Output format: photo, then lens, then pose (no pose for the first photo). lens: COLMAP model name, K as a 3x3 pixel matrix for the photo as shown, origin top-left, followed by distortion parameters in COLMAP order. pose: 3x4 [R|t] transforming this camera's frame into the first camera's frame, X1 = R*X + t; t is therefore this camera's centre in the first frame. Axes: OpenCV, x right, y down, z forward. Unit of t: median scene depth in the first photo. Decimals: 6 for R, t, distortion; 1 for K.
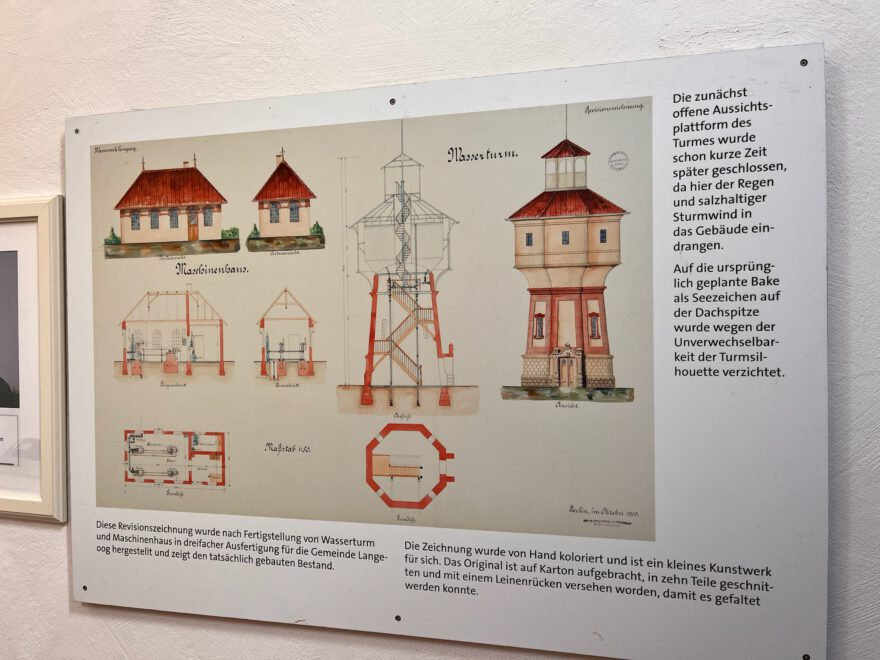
lens RADIAL K [[710.2, 0, 436.6], [0, 710.2, 330.0], [0, 0, 1]] dist [0.044421, -0.109881]
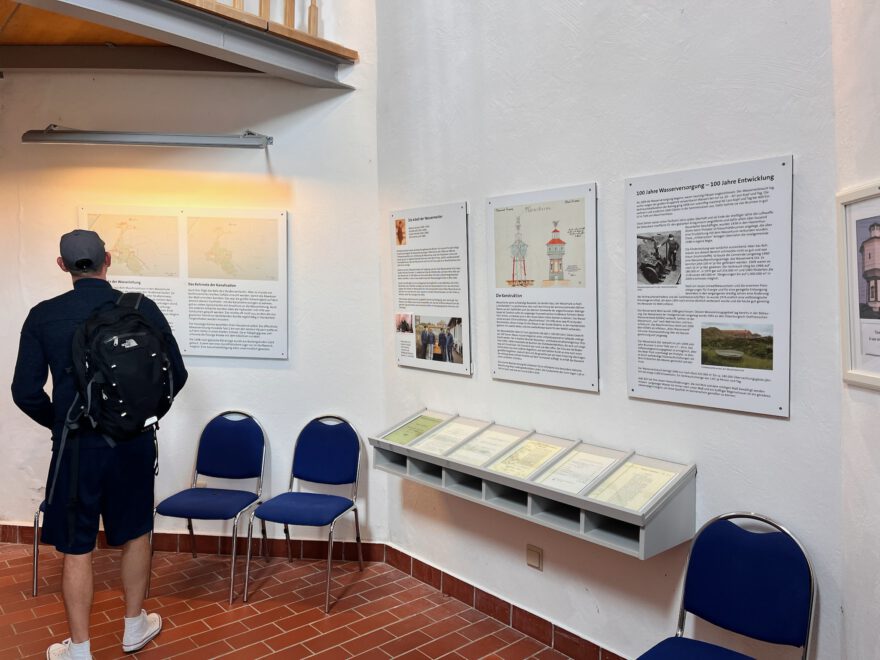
lens RADIAL K [[668.6, 0, 440.0], [0, 668.6, 330.0], [0, 0, 1]] dist [0.104932, -0.150194]
pose [[0.831293, 0.047418, -0.553808, 2.099578], [-0.038850, 0.998875, 0.027210, 0.334940], [0.554475, -0.001104, 0.832200, -3.289380]]
